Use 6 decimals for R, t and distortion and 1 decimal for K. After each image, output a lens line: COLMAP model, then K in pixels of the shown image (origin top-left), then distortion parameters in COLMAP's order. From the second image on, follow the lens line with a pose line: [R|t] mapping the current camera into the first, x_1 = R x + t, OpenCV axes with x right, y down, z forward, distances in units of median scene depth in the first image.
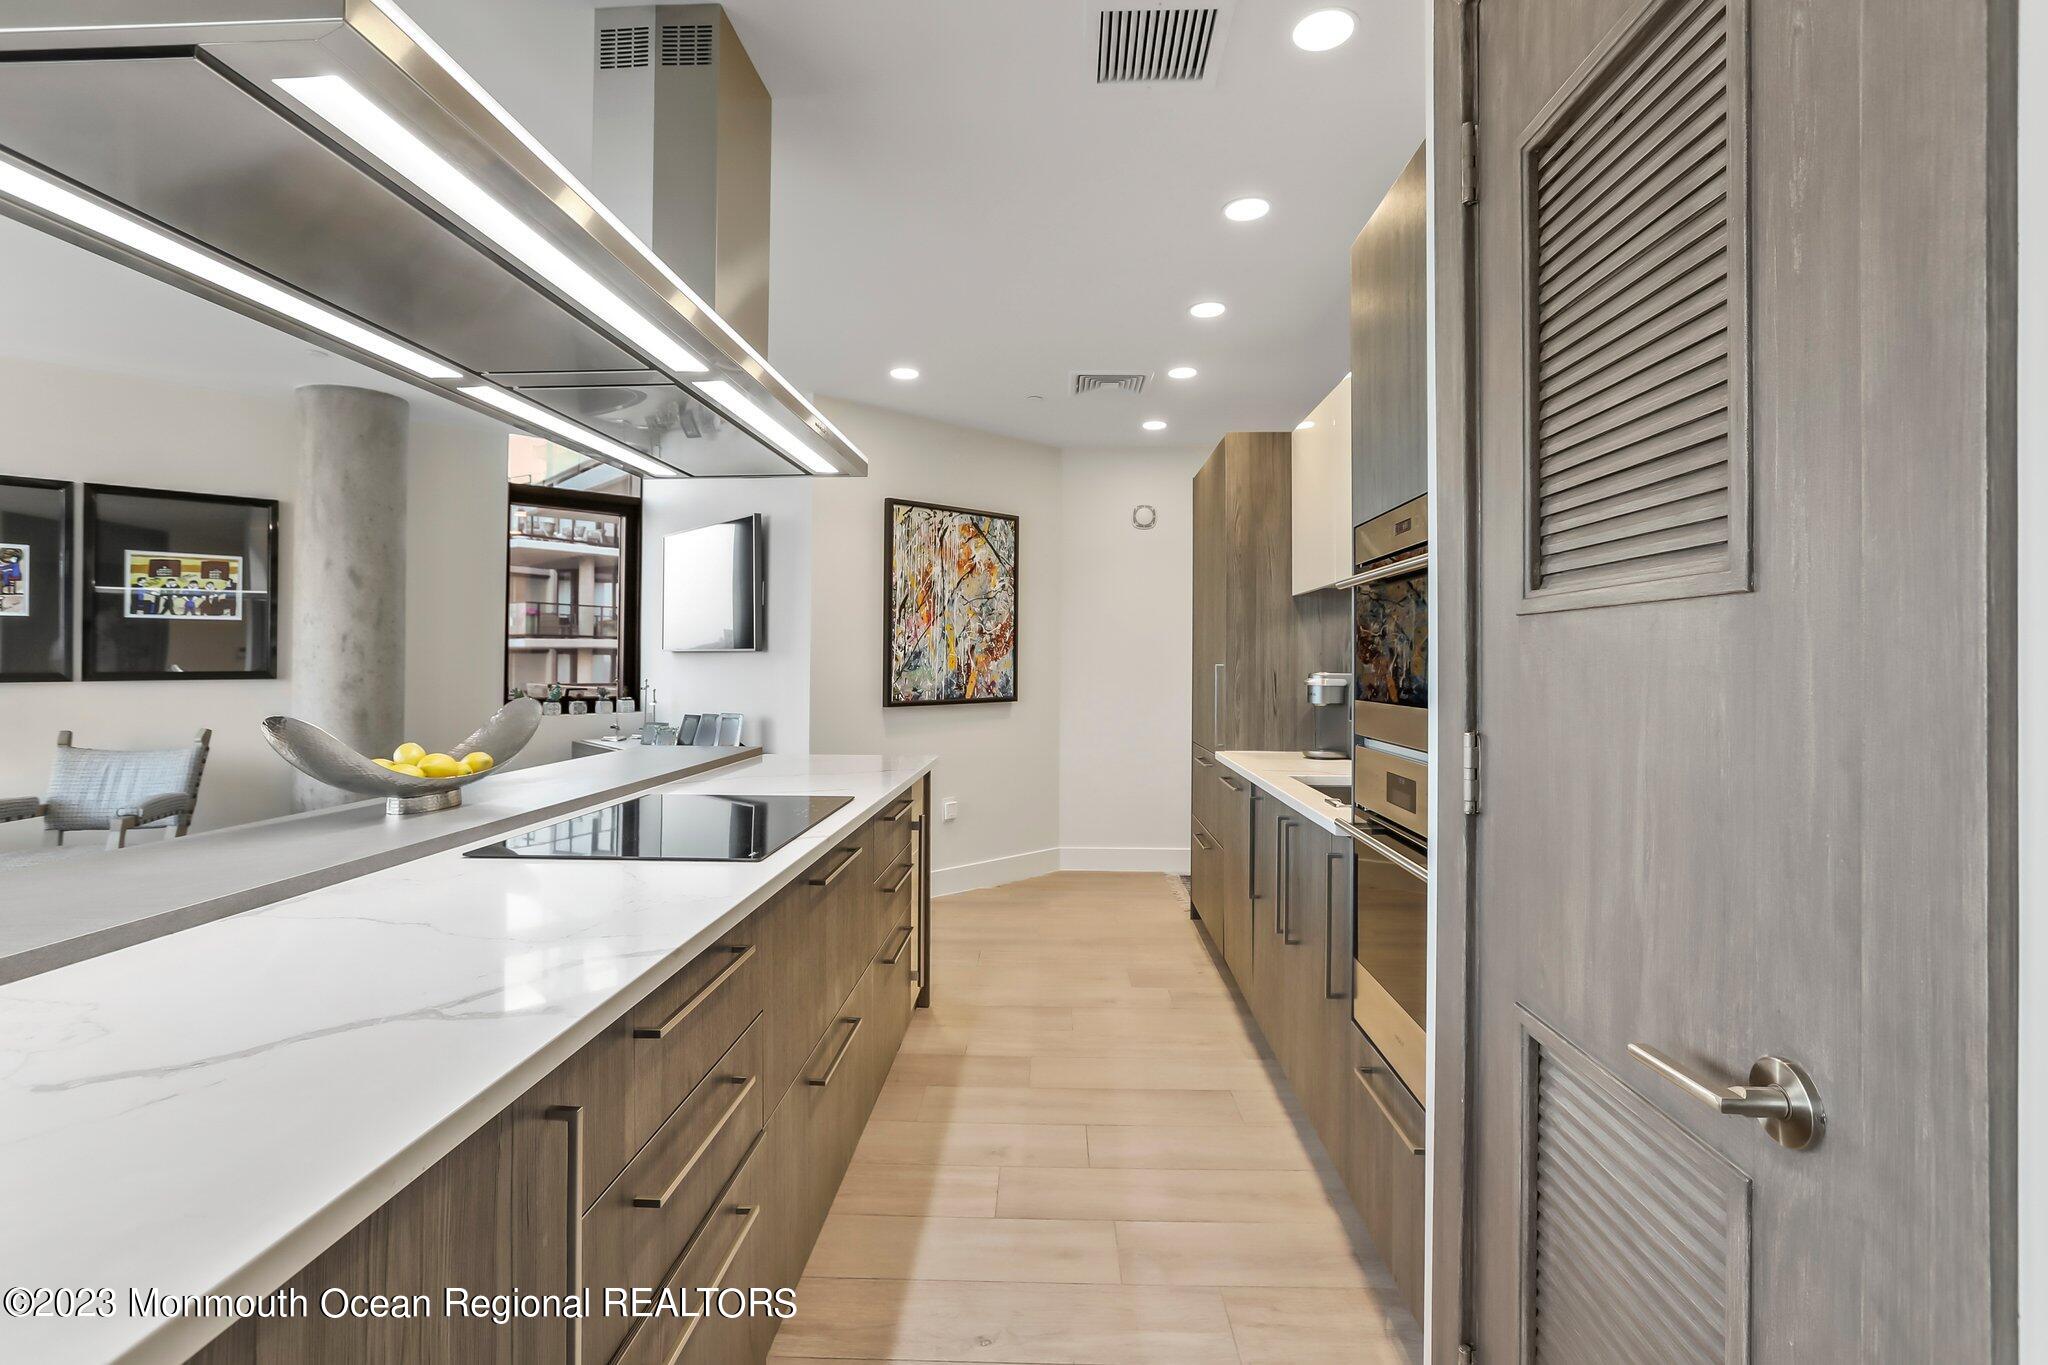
lens RADIAL K [[953.8, 0, 1018.1], [0, 953.8, 656.4], [0, 0, 1]] dist [-0.025945, 0.021903]
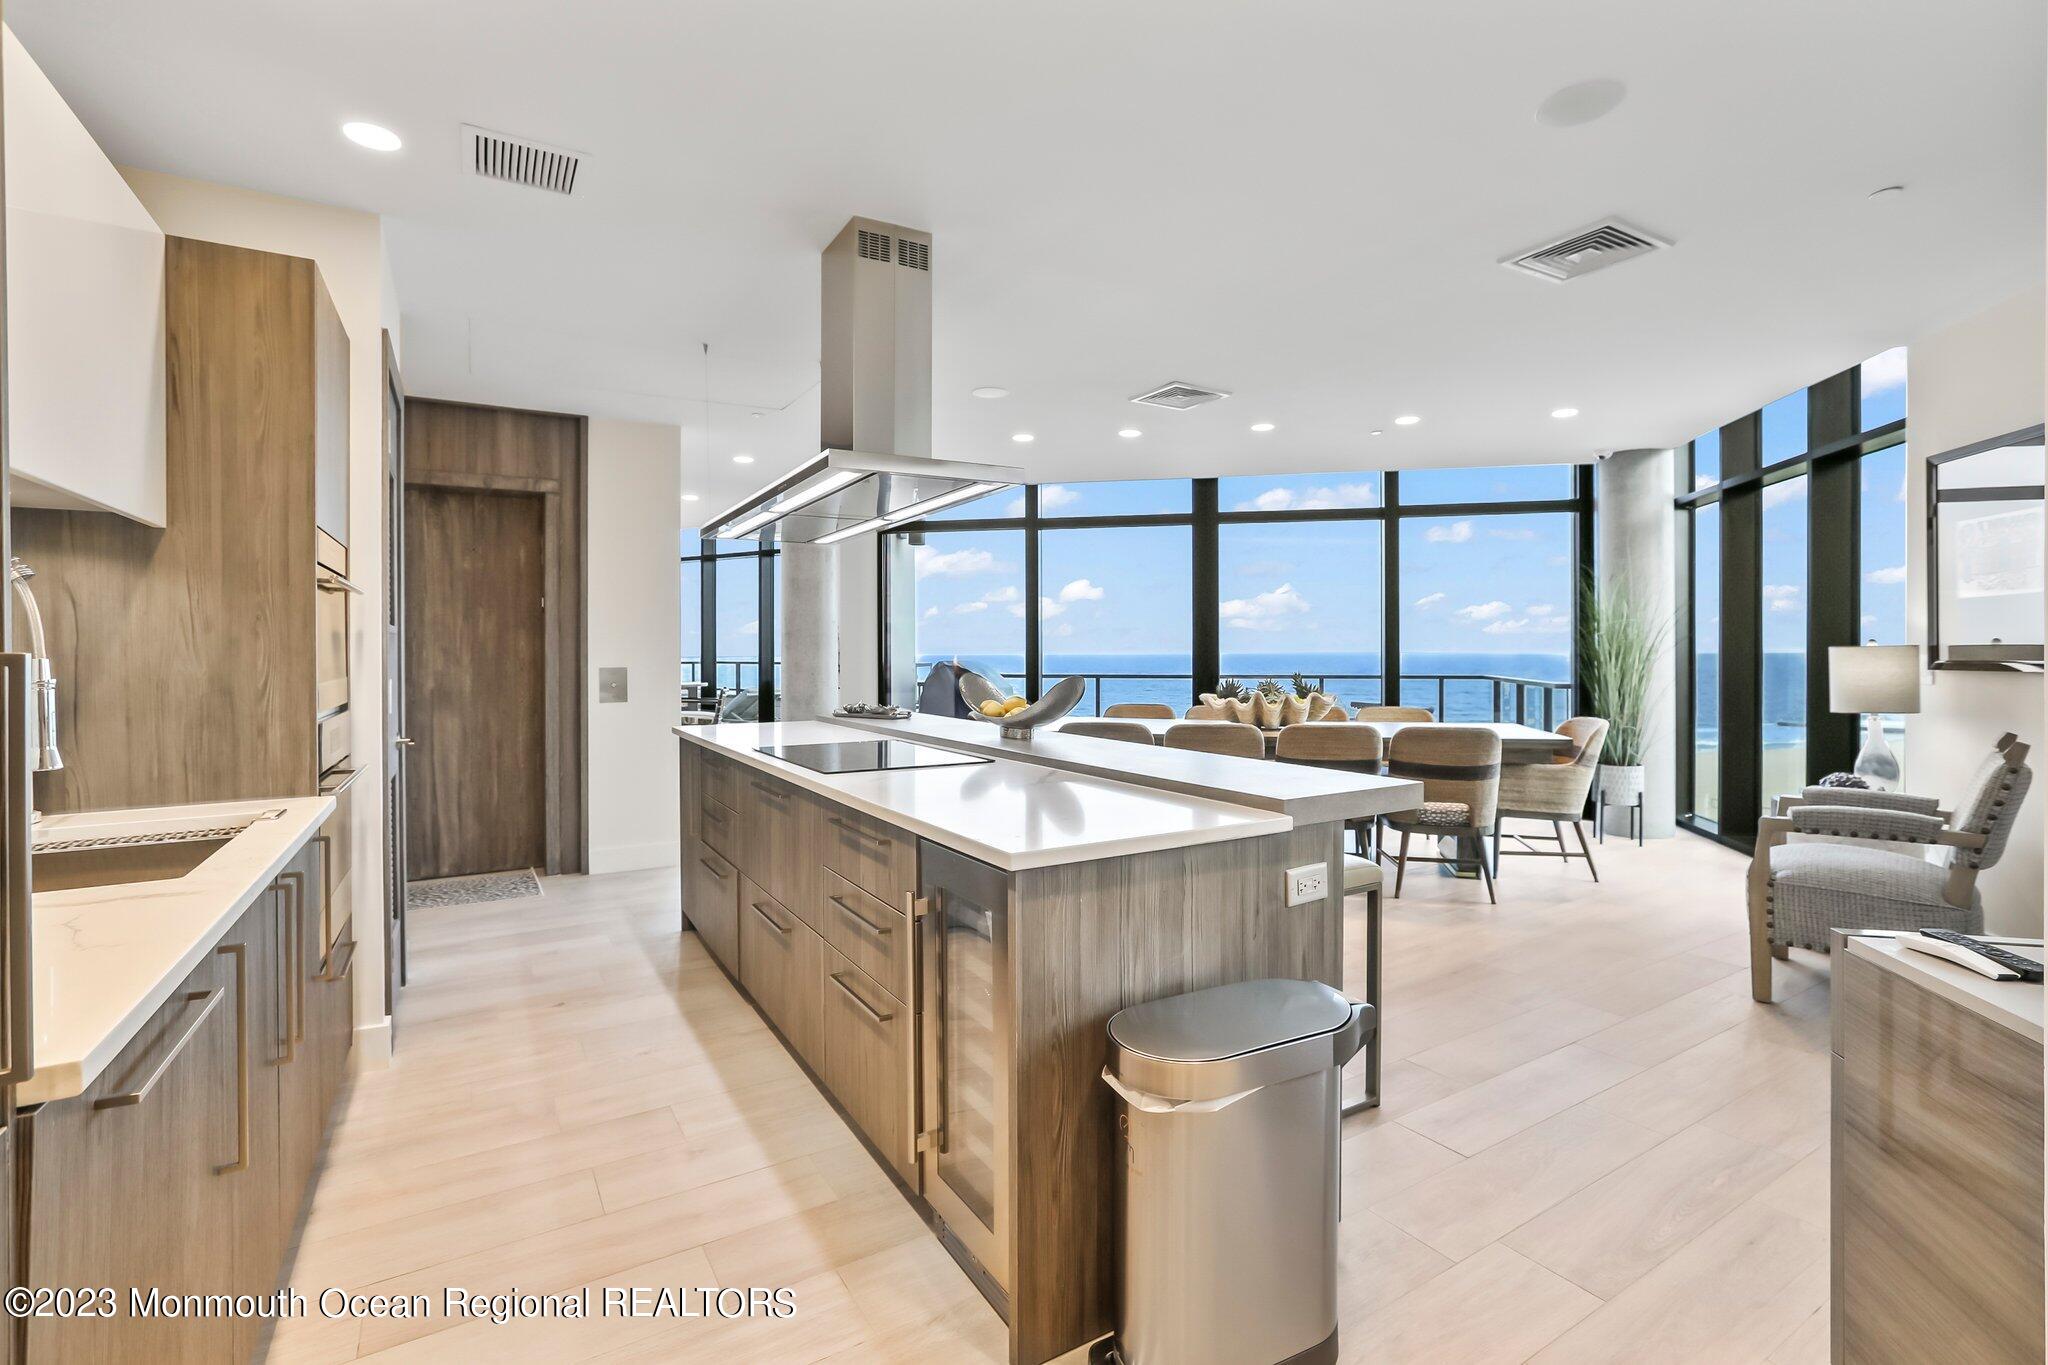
lens RADIAL K [[953.8, 0, 1018.1], [0, 953.8, 656.4], [0, 0, 1]] dist [-0.025945, 0.021903]
pose [[-0.839938, 0.002151, -0.542679, 0.124059], [0.004533, 0.999985, -0.003053, 0.013065], [0.542664, -0.005025, -0.839935, 1.090256]]
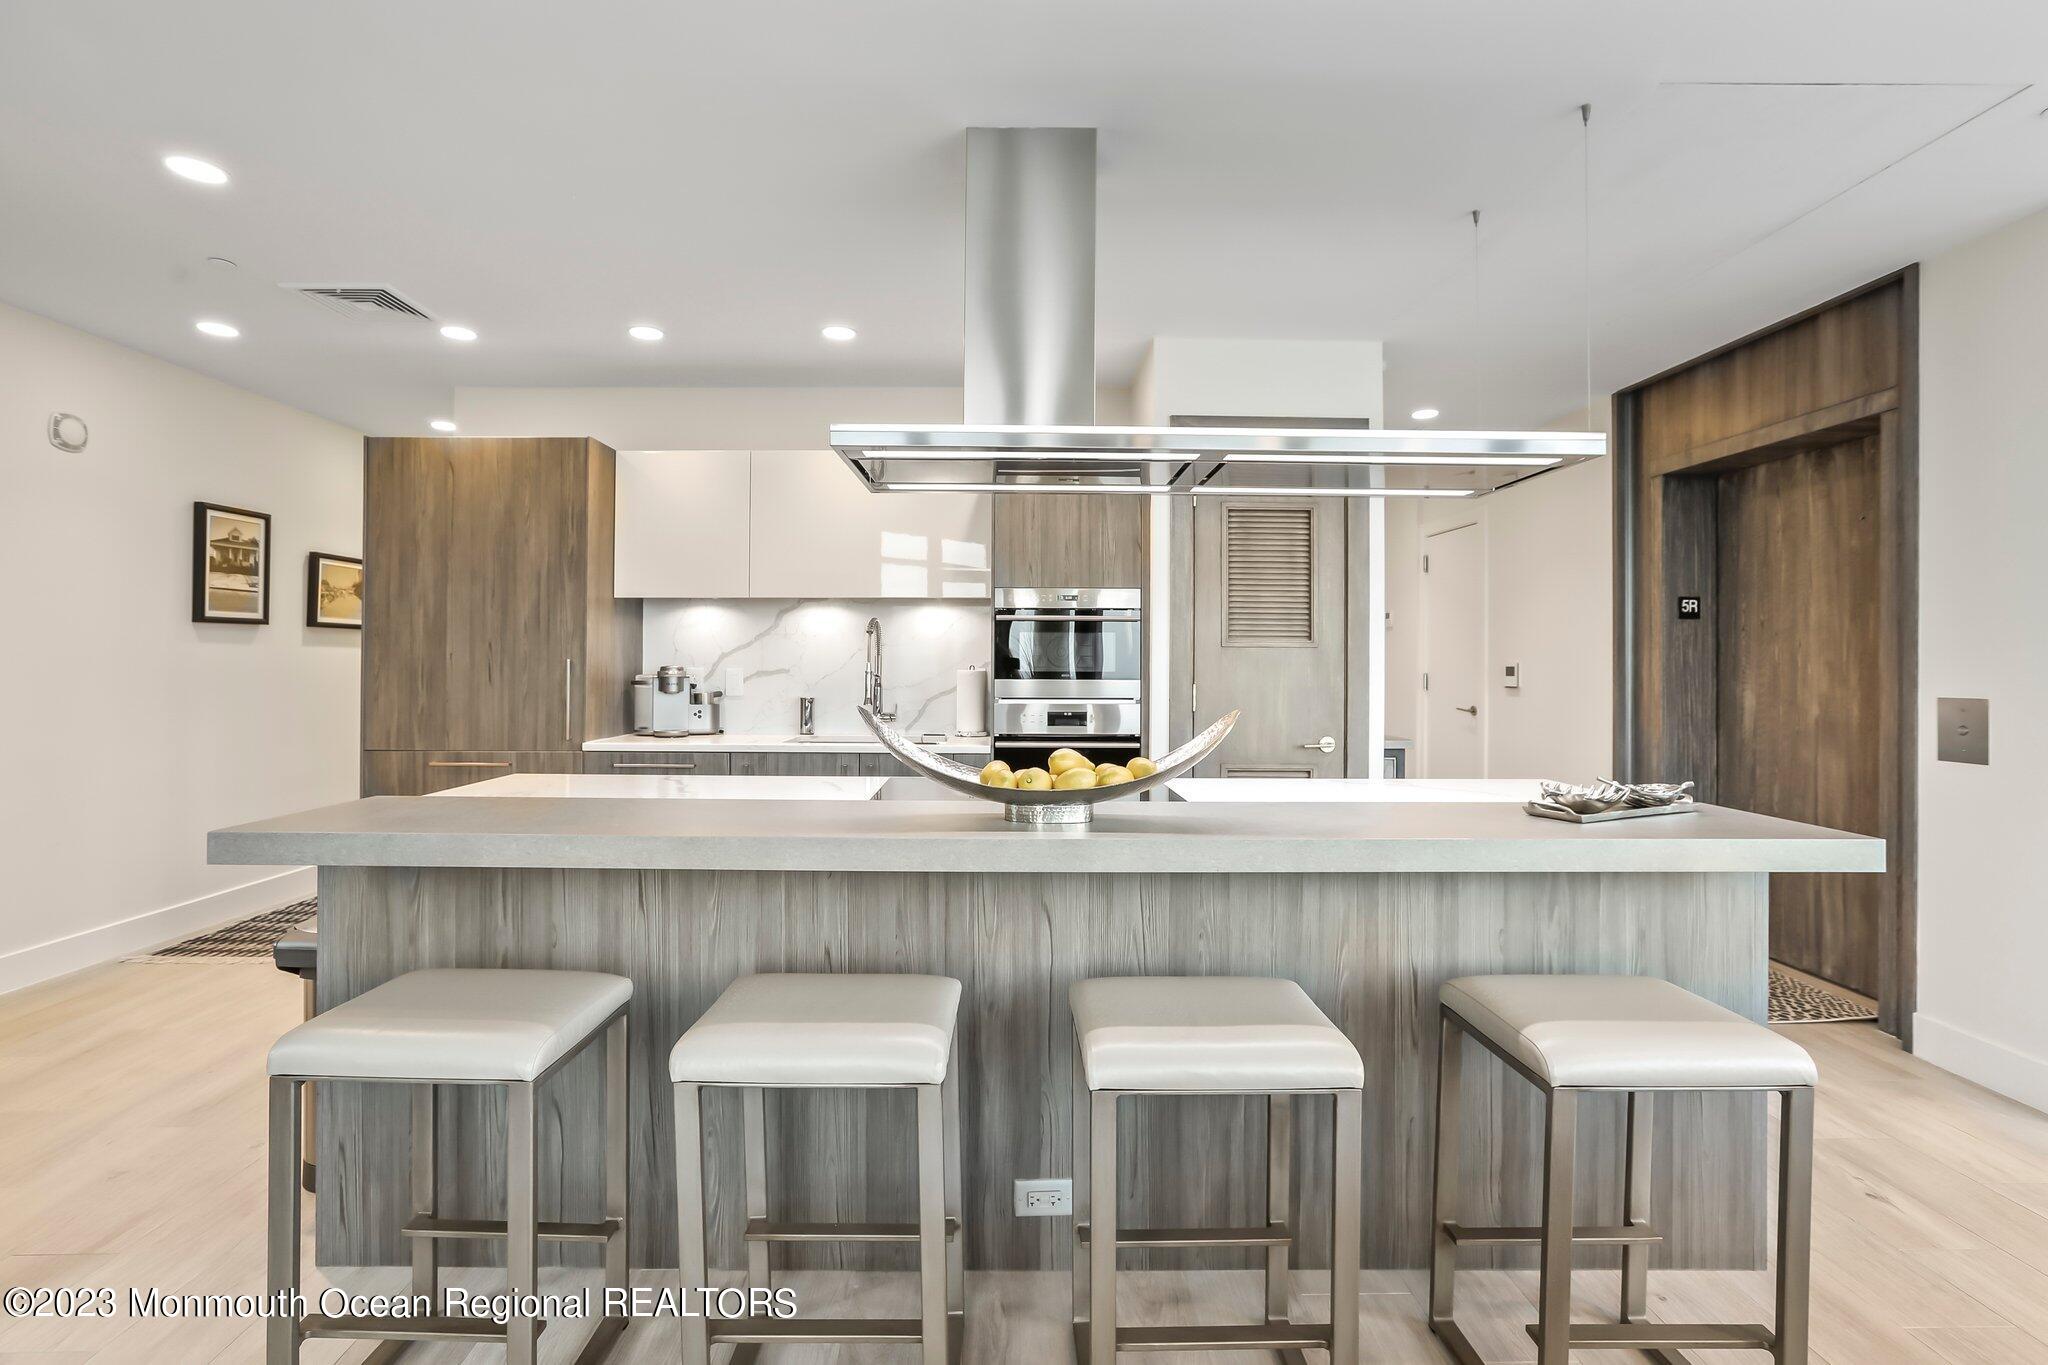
lens RADIAL K [[953.8, 0, 1018.1], [0, 953.8, 656.4], [0, 0, 1]] dist [-0.025945, 0.021903]
pose [[-0.071846, 0.000442, 0.997416, -0.714056], [-0.011788, 0.999930, -0.001293, 0.000582], [-0.997346, -0.011850, -0.071836, 0.496654]]
